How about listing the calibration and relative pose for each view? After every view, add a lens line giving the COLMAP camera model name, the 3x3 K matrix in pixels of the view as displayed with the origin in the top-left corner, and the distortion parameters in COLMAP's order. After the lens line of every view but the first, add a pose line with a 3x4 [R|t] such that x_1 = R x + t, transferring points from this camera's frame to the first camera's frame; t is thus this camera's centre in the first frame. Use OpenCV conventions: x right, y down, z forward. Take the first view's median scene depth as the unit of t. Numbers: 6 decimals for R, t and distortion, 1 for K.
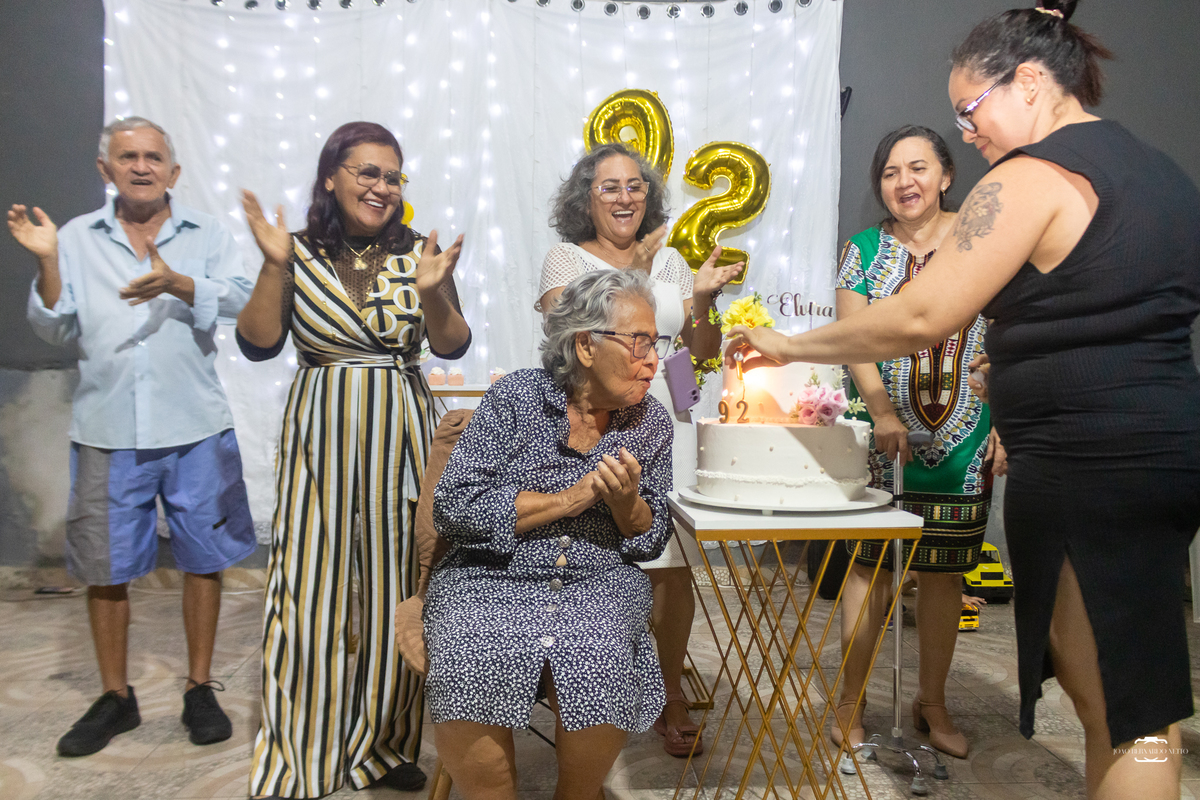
lens RADIAL K [[972.2, 0, 594.3], [0, 972.2, 410.1], [0, 0, 1]] dist [-0.003336, 0.005009]
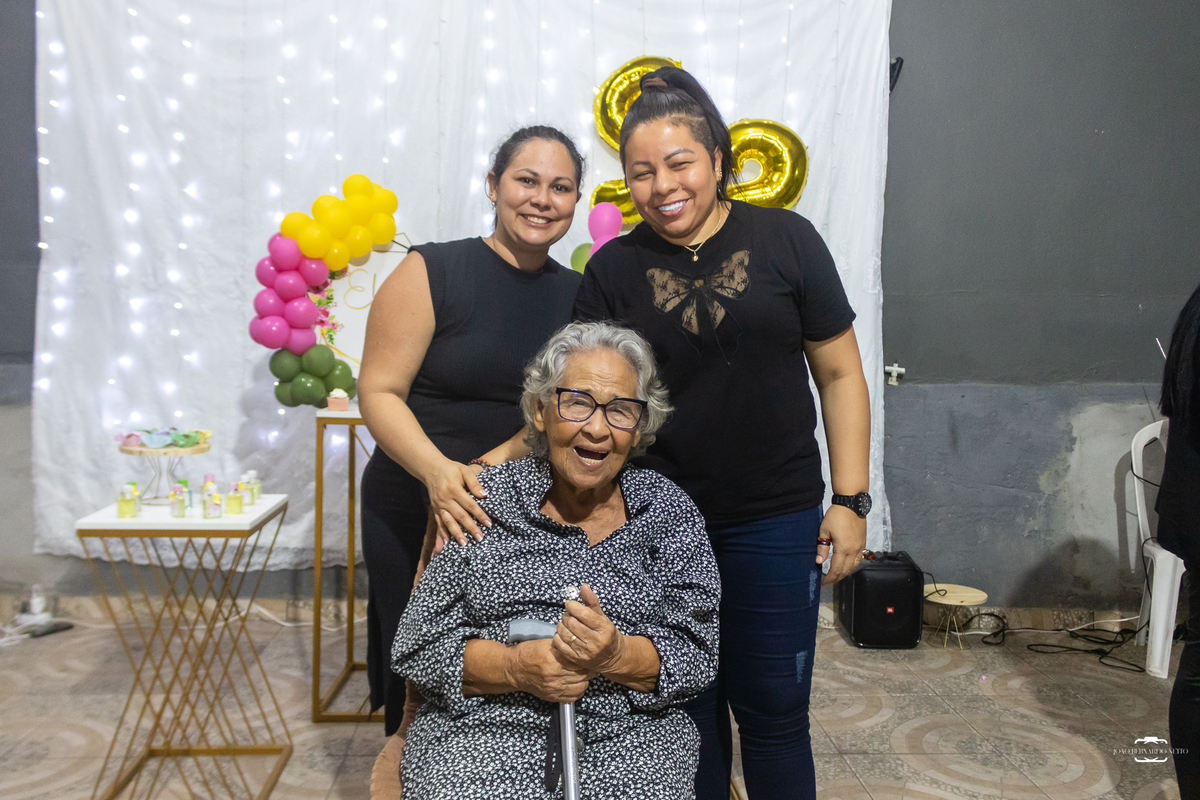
lens RADIAL K [[1002.6, 0, 591.9], [0, 1002.6, 400.6], [0, 0, 1]] dist [0.012328, -0.003993]
pose [[0.999731, 0.019481, 0.012556, -0.030780], [-0.019908, 0.999196, 0.034795, -0.085564], [-0.011868, -0.035035, 0.999316, 0.153207]]
